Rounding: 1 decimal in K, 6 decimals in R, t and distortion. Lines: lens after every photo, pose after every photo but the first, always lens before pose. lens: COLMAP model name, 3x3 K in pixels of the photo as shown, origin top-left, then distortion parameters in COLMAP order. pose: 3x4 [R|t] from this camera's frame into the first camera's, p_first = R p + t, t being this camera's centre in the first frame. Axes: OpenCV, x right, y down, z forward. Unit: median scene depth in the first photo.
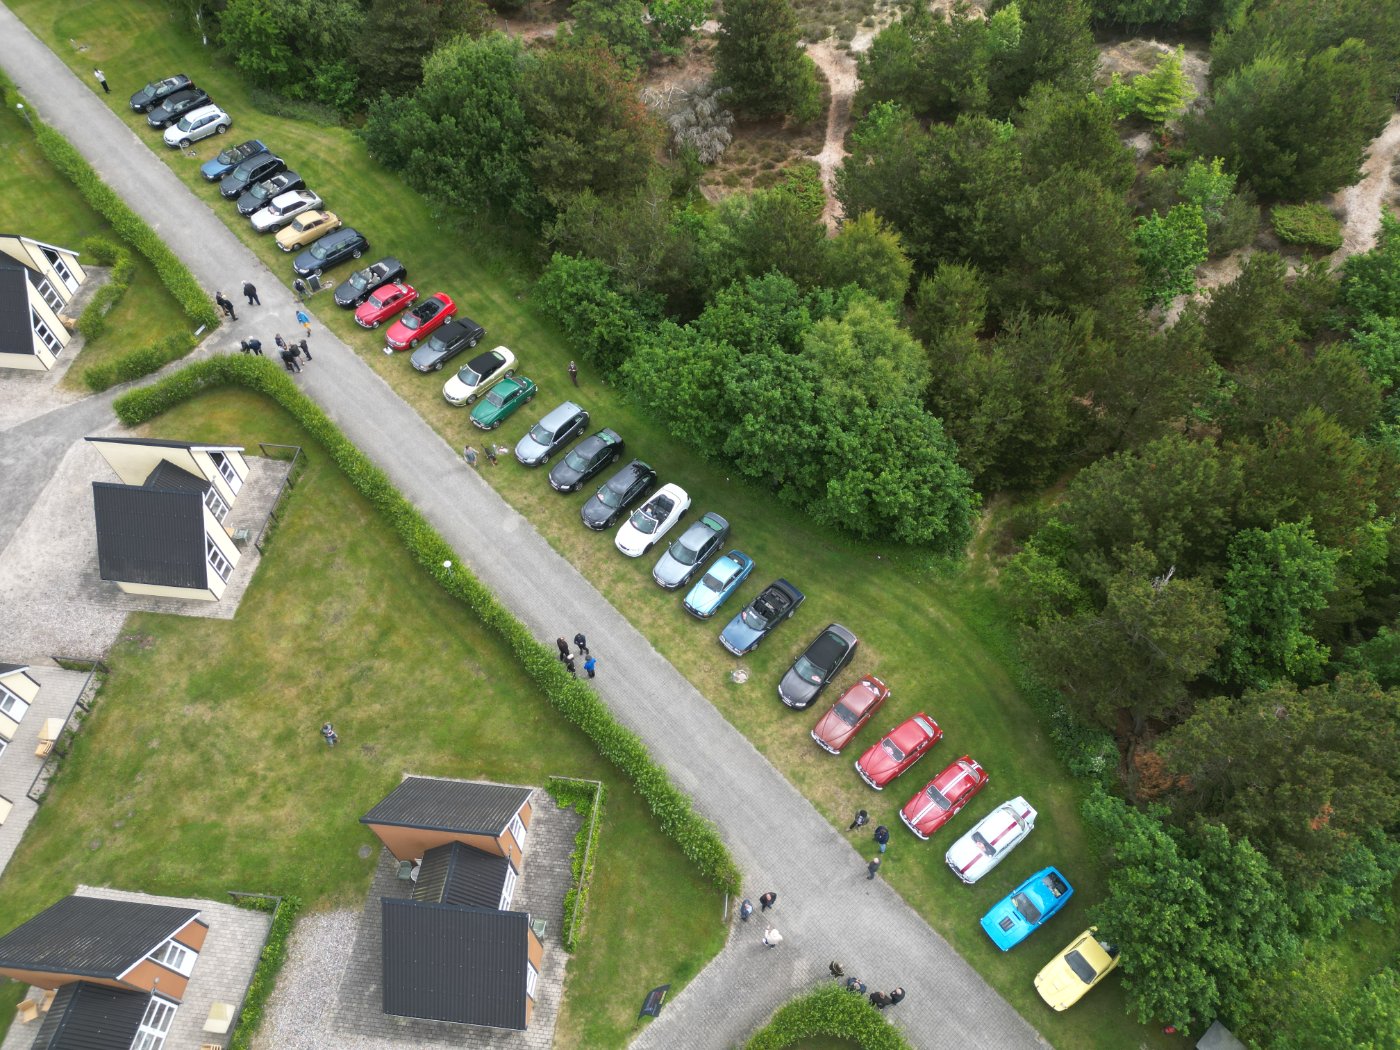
lens RADIAL K [[974.7, 0, 702.1], [0, 974.7, 525.8], [0, 0, 1]] dist [0.076387, -0.069614]
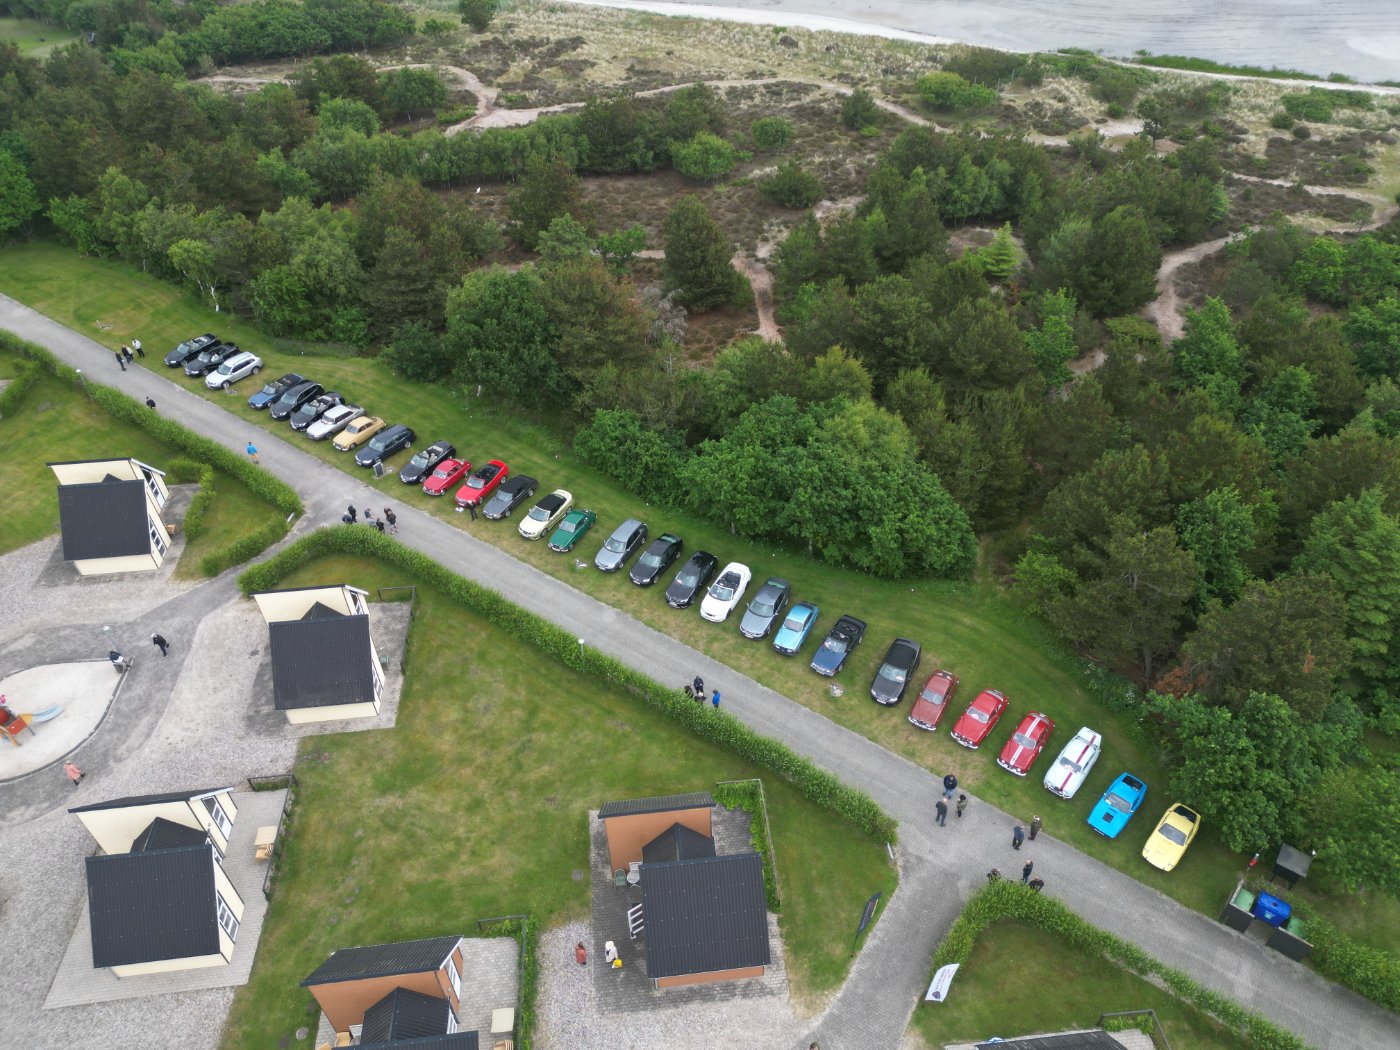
lens RADIAL K [[974.7, 0, 702.1], [0, 974.7, 525.8], [0, 0, 1]] dist [0.076387, -0.069614]
pose [[0.976611, -0.147555, 0.156393, -0.244811], [0.180316, 0.958252, -0.221899, 0.169283], [-0.117122, 0.244910, 0.962446, -0.173669]]
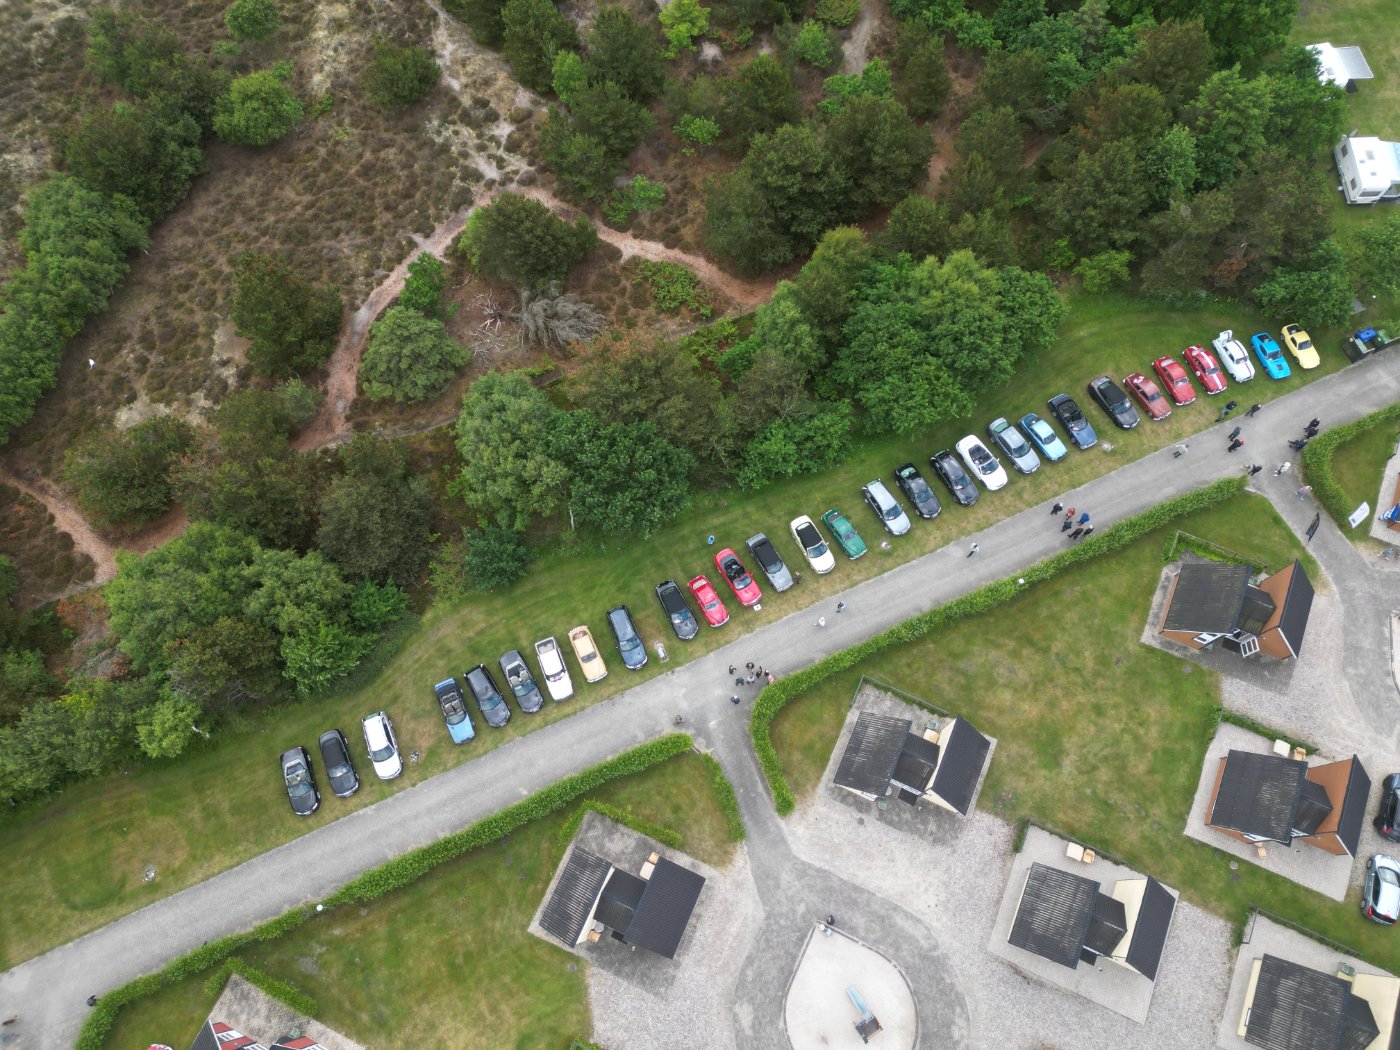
lens RADIAL K [[974.7, 0, 702.1], [0, 974.7, 525.8], [0, 0, 1]] dist [0.076387, -0.069614]
pose [[0.310346, -0.888790, 0.337251, -0.733093], [0.785271, 0.439630, 0.435976, -0.900958], [-0.535757, 0.129530, 0.834378, -0.001914]]
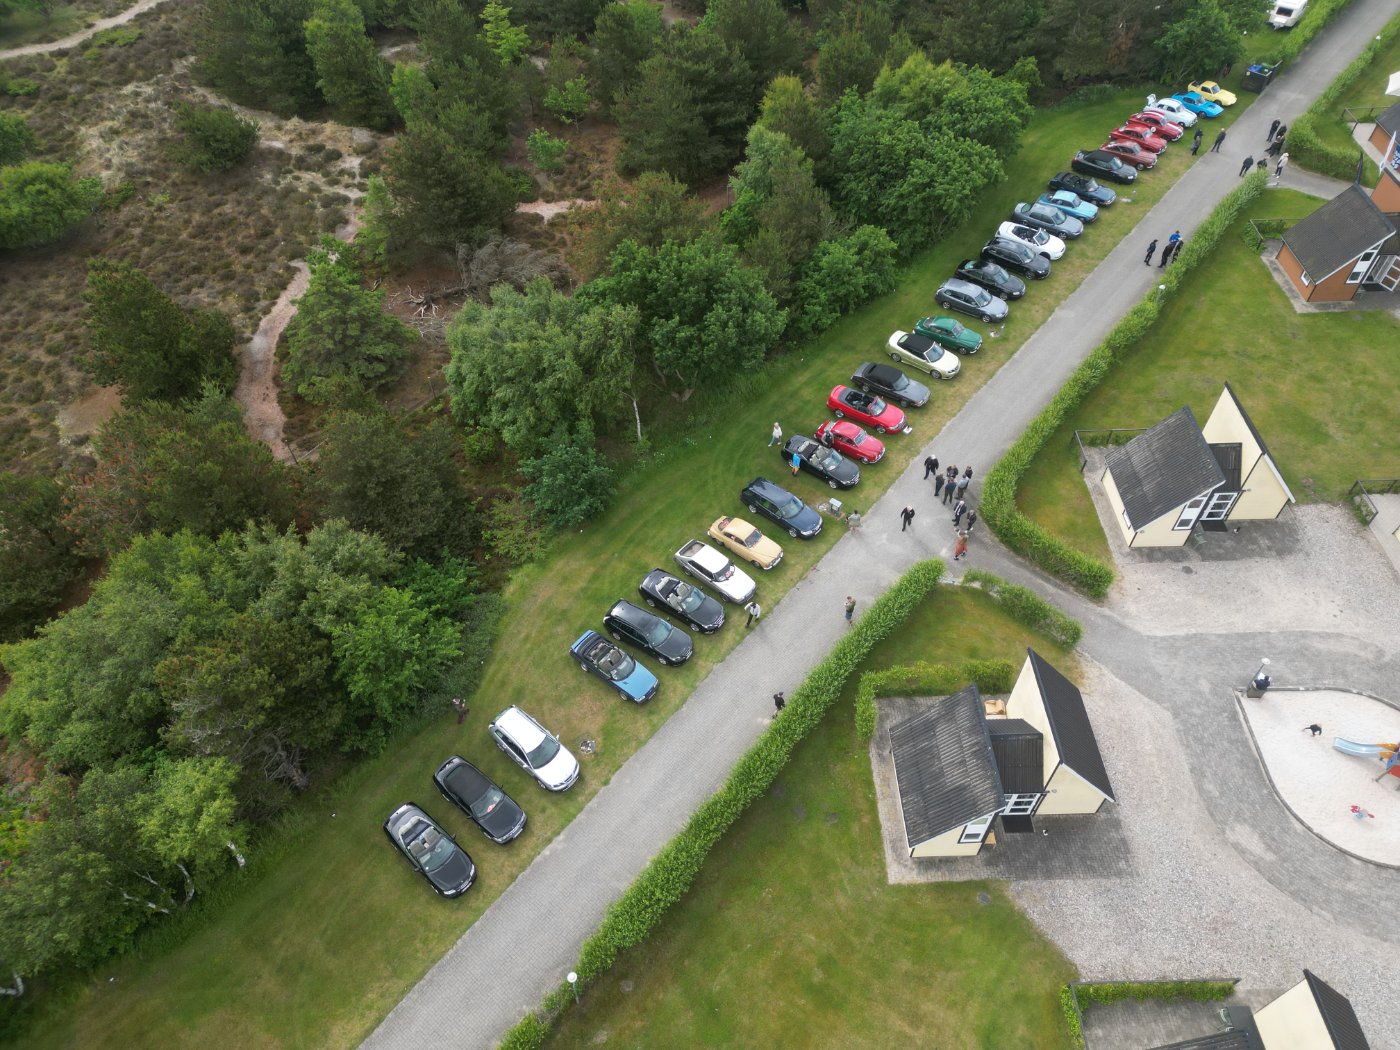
lens RADIAL K [[974.7, 0, 702.1], [0, 974.7, 525.8], [0, 0, 1]] dist [0.076387, -0.069614]
pose [[-0.138482, -0.749018, 0.647915, -1.097169], [0.814437, 0.286099, 0.504816, -0.894141], [-0.563485, 0.597594, 0.570409, 0.682309]]
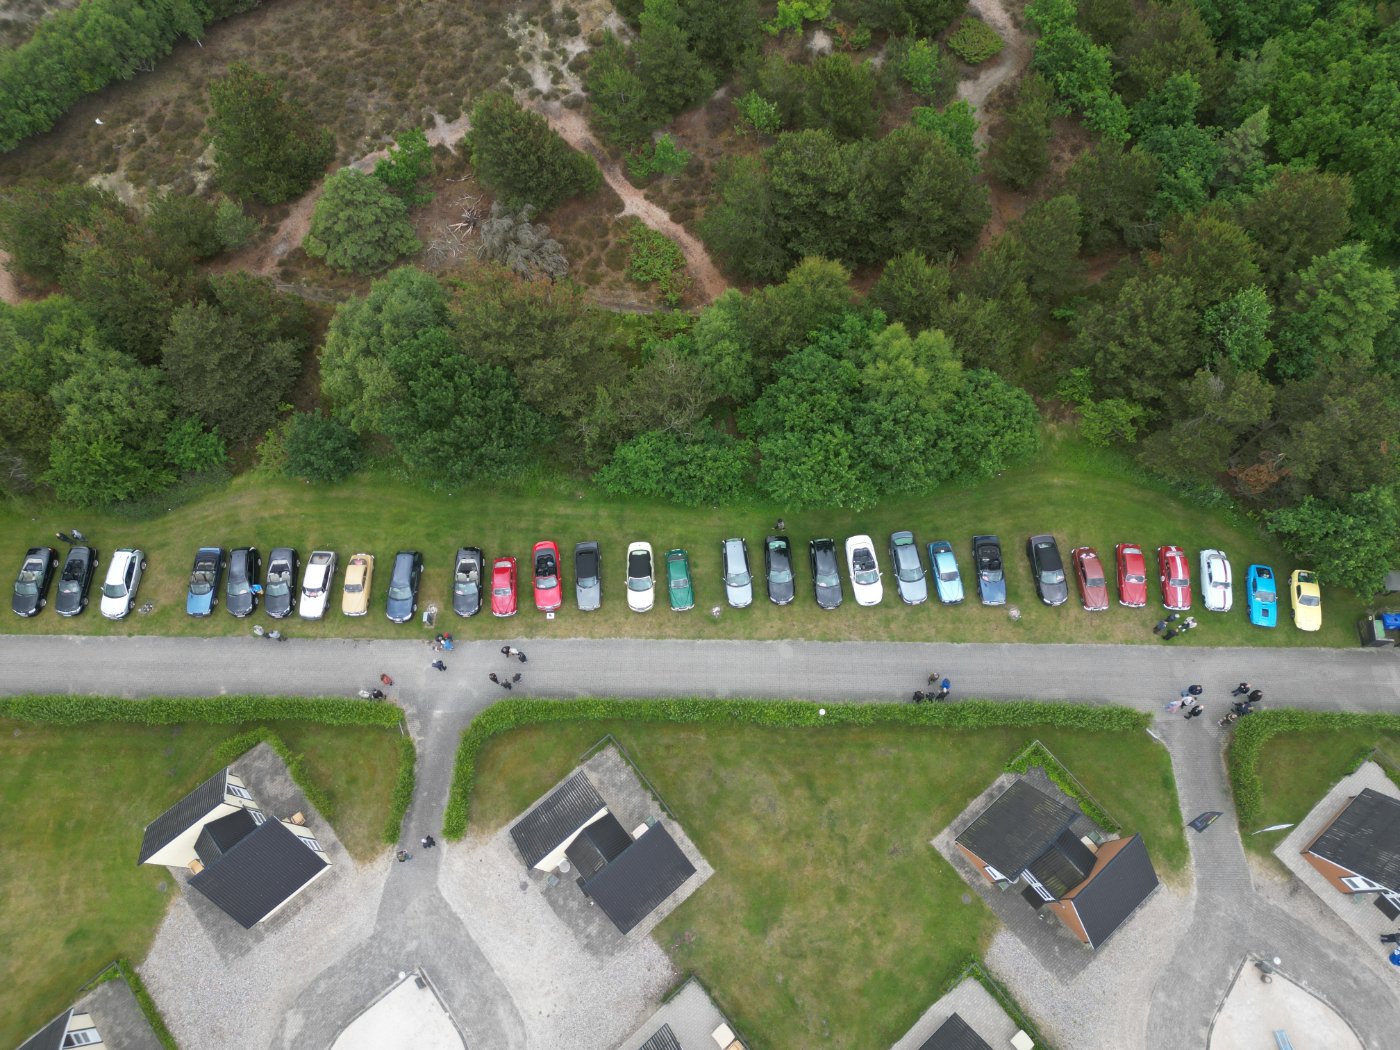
lens RADIAL K [[974.7, 0, 702.1], [0, 974.7, 525.8], [0, 0, 1]] dist [0.076387, -0.069614]
pose [[0.688277, -0.675075, 0.265609, -0.468282], [0.603139, 0.735949, 0.307575, -0.535703], [-0.403111, -0.051498, 0.913701, -0.062340]]
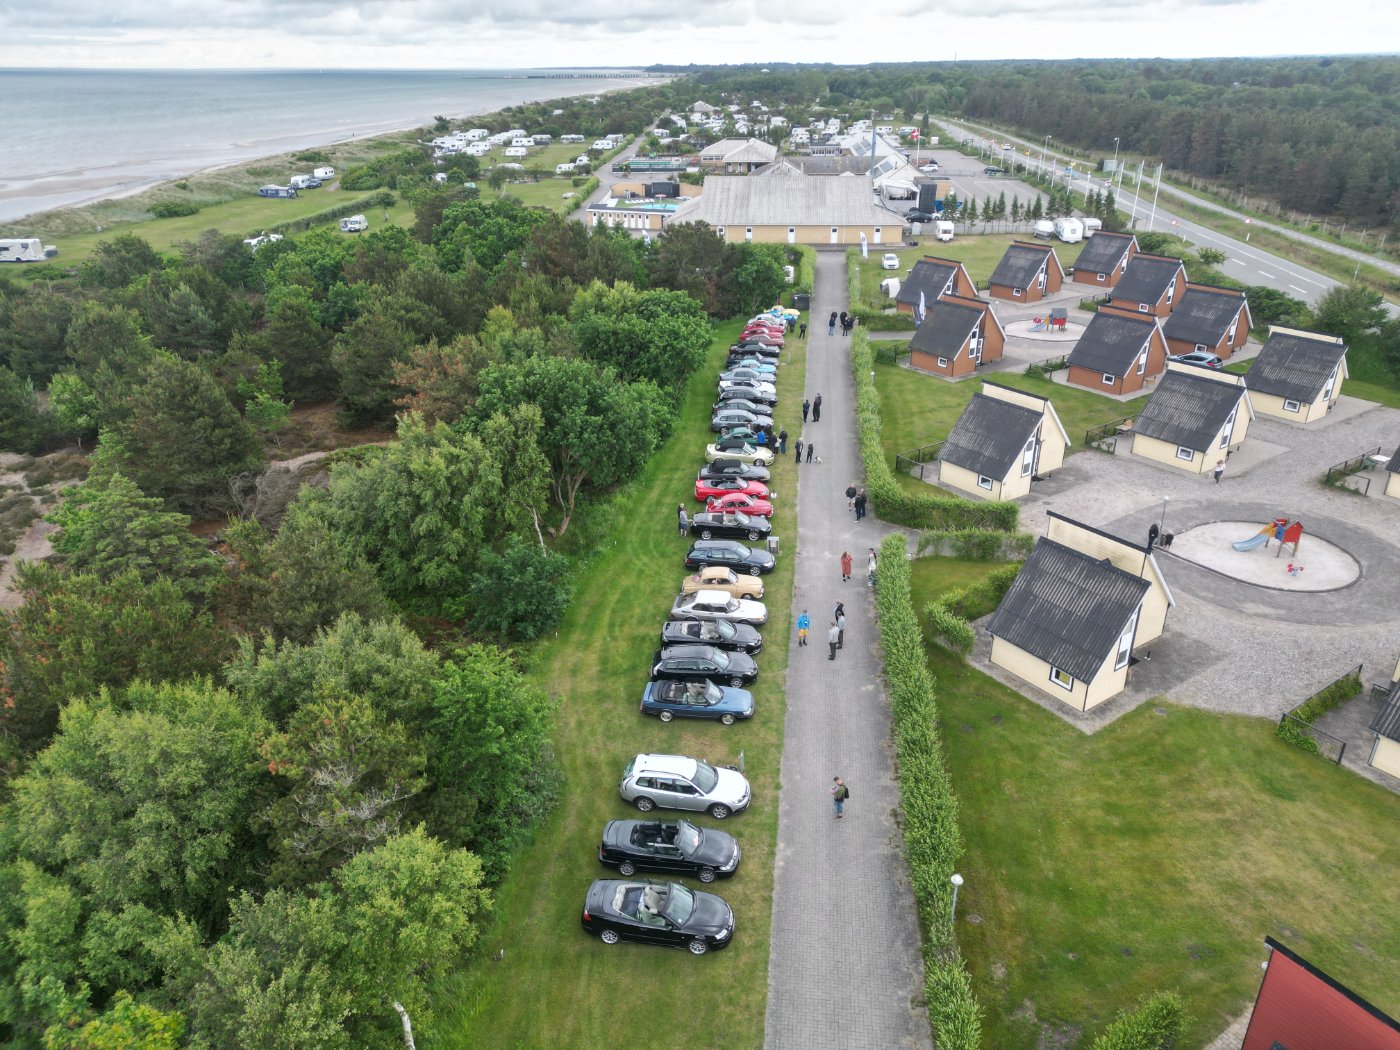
lens RADIAL K [[974.7, 0, 702.1], [0, 974.7, 525.8], [0, 0, 1]] dist [0.076387, -0.069614]
pose [[-0.658405, -0.304679, 0.688239, -1.101194], [0.620052, 0.298780, 0.725442, -1.075137], [-0.426660, 0.904379, -0.007802, 1.182483]]
